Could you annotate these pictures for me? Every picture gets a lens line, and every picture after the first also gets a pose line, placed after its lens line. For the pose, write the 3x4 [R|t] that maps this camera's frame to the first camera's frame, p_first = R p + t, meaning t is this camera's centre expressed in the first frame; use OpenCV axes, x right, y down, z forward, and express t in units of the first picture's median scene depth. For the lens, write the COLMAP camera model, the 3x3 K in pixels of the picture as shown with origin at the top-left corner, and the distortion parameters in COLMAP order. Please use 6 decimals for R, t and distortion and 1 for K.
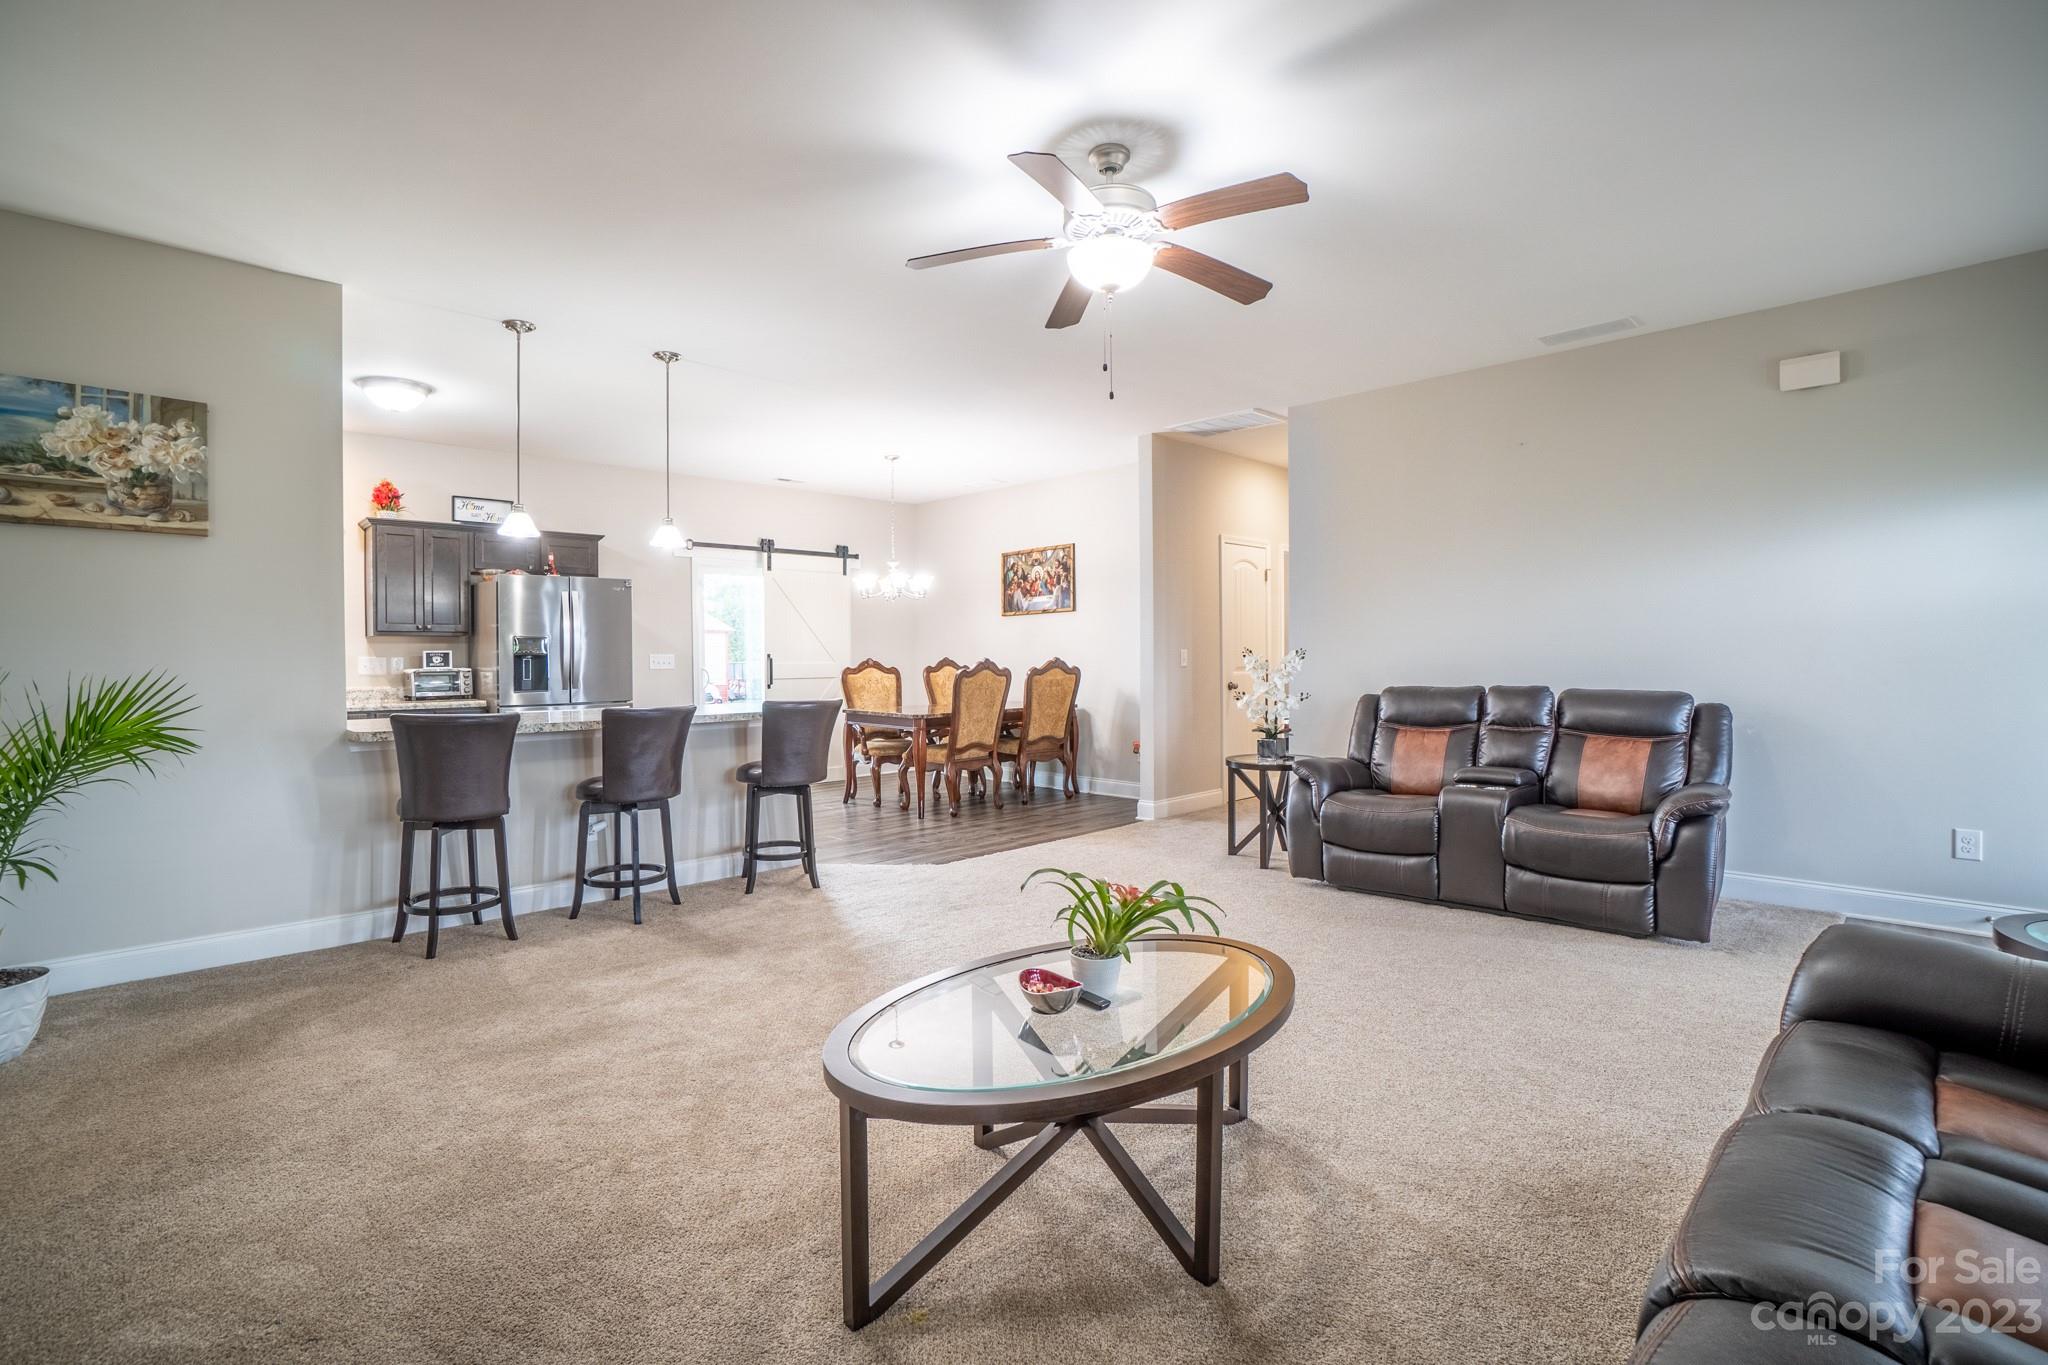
lens RADIAL K [[931.1, 0, 1023.9], [0, 931.1, 675.0], [0, 0, 1]] dist [0.000282, 0.000411]
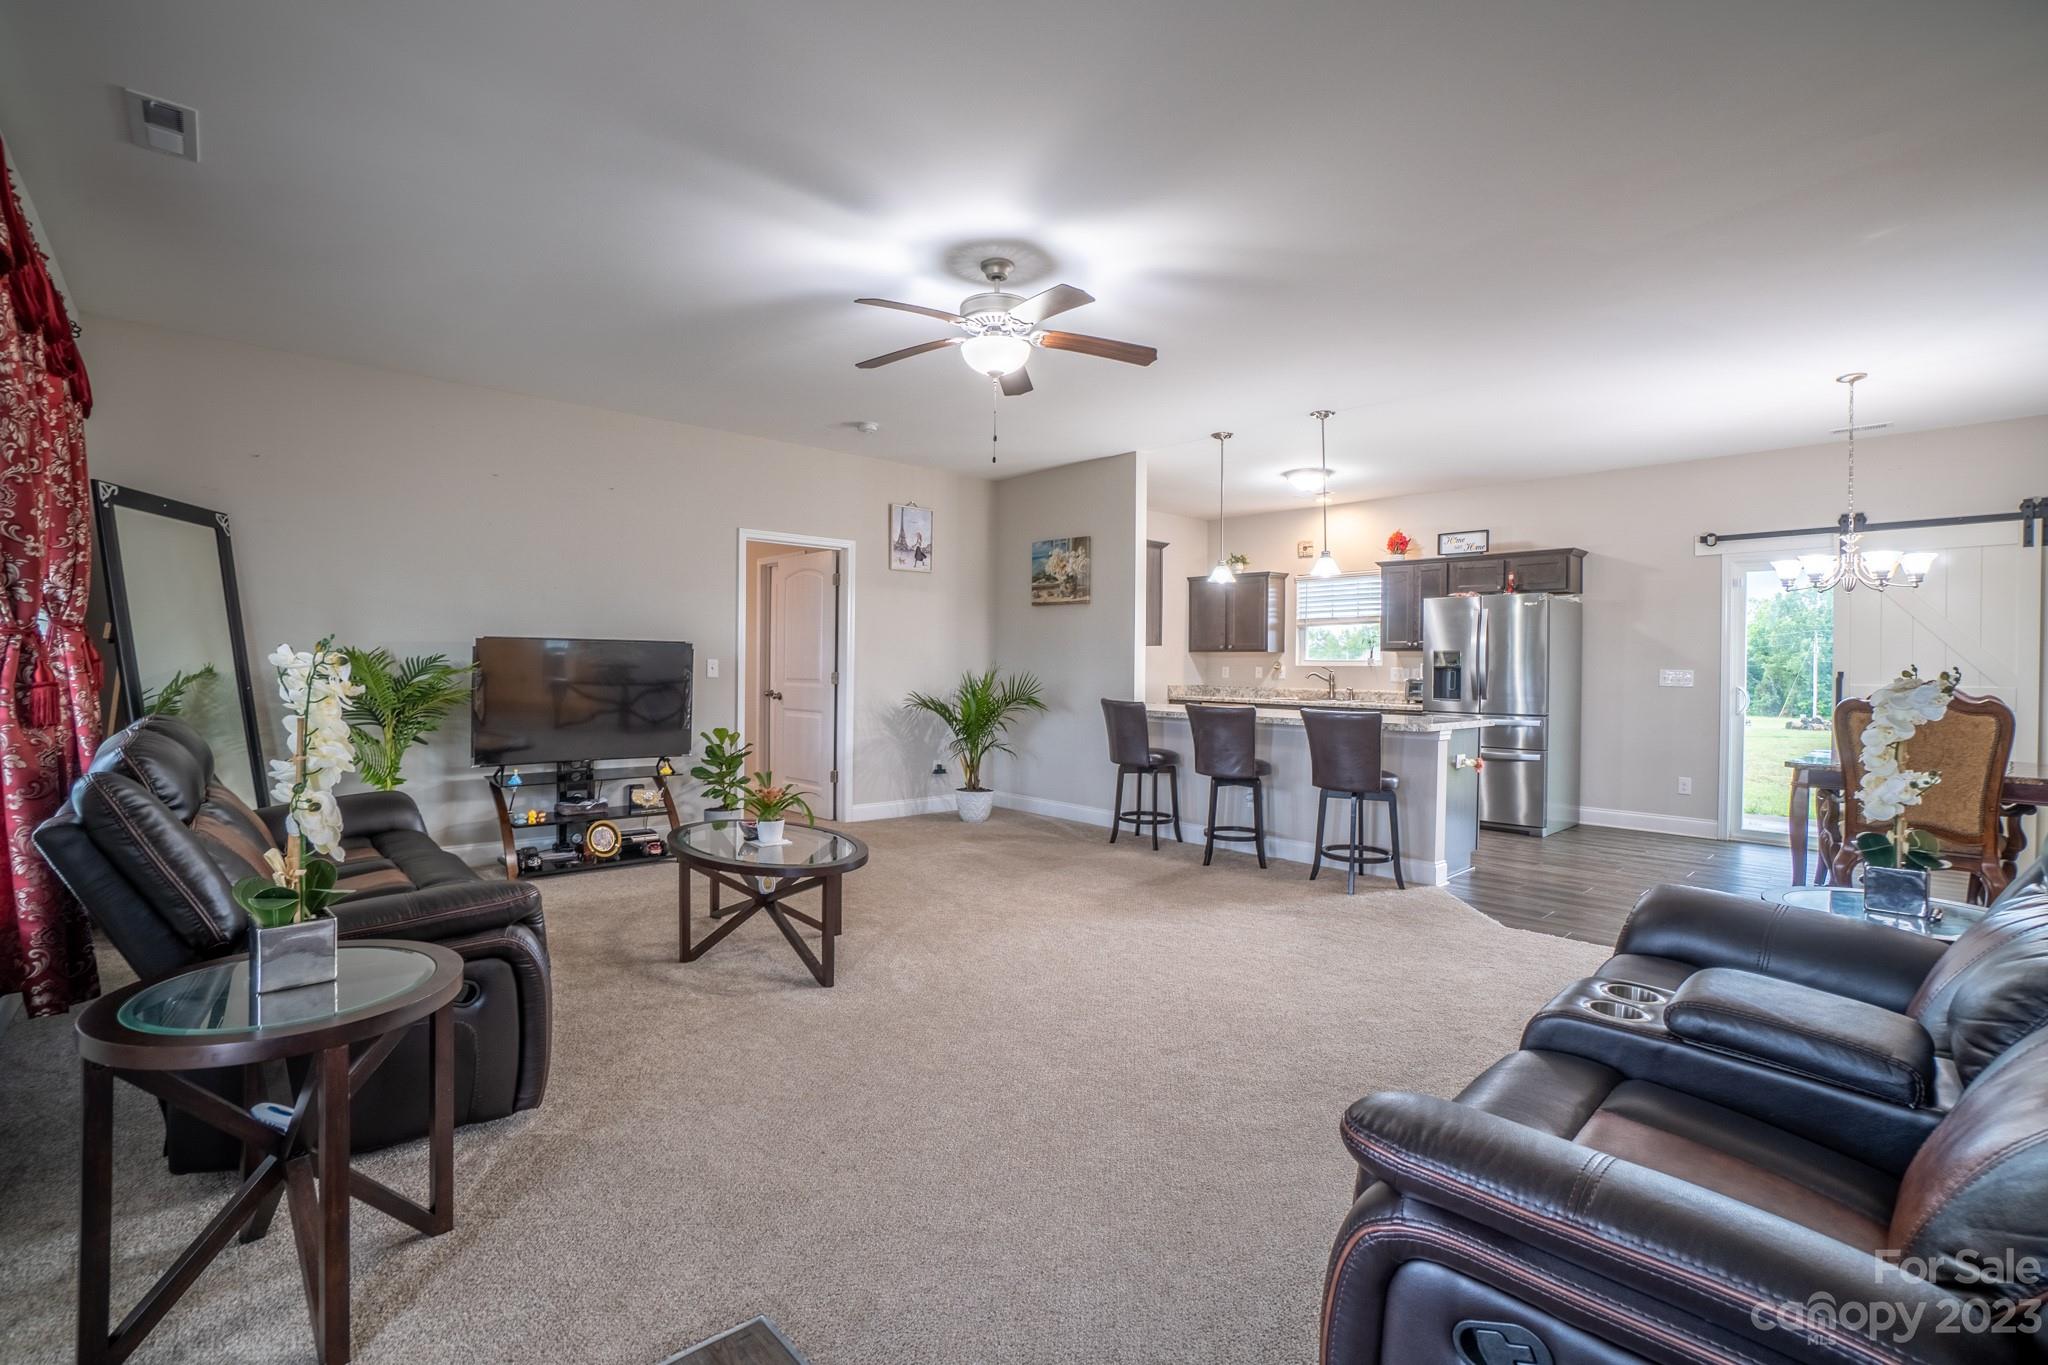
lens RADIAL K [[931.1, 0, 1025.7], [0, 931.1, 694.7], [0, 0, 1]] dist [0.000282, 0.000411]
pose [[0.024384, 0.038620, -0.998956, 1.000813], [-0.030420, 0.998819, 0.037872, -0.026118], [0.999240, 0.029465, 0.025530, 0.763335]]
